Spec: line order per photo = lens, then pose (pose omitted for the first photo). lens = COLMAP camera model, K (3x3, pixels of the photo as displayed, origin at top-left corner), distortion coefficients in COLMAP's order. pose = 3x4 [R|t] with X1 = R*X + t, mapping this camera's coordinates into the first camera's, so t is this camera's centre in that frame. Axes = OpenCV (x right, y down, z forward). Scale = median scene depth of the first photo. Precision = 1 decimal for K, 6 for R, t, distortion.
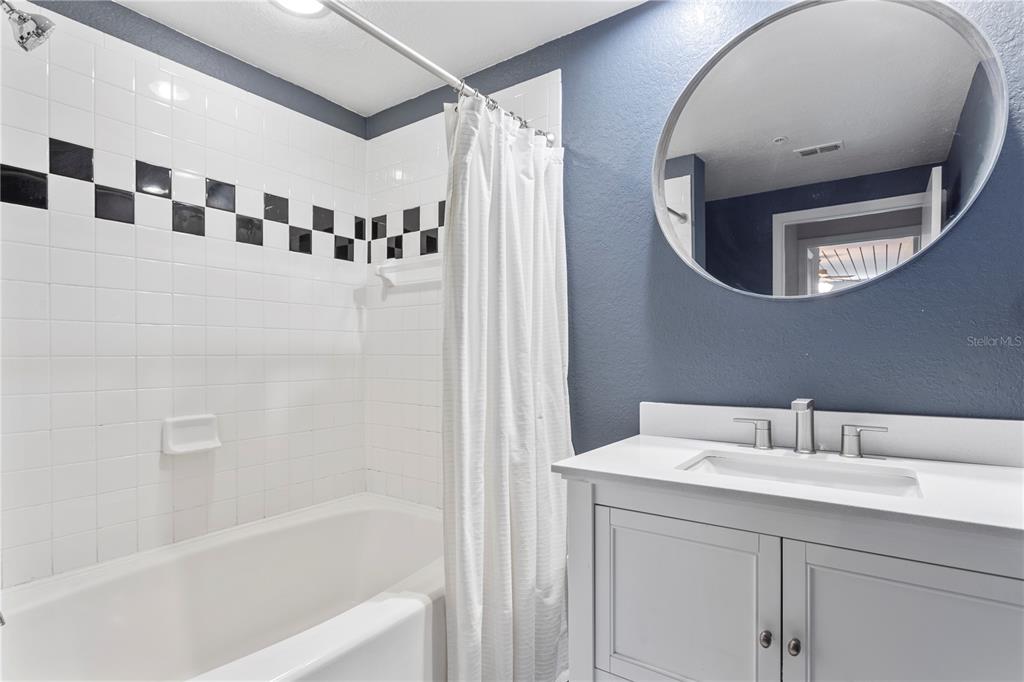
lens RADIAL K [[514.9, 0, 508.0], [0, 514.9, 360.2], [0, 0, 1]] dist [-0.015249, 0.003338]
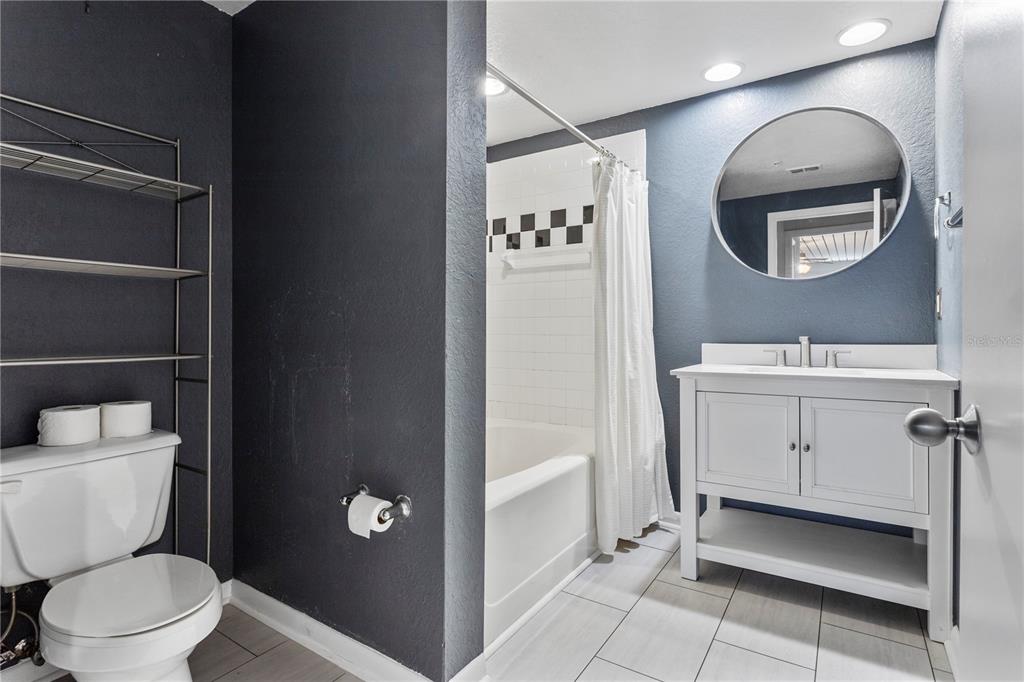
lens RADIAL K [[514.9, 0, 511.0], [0, 514.9, 335.8], [0, 0, 1]] dist [-0.015249, 0.003338]
pose [[0.999088, -0.001251, 0.042684, -0.383030], [0.001421, 0.999991, -0.003957, 0.059685], [-0.042678, 0.004014, 0.999081, -0.542005]]
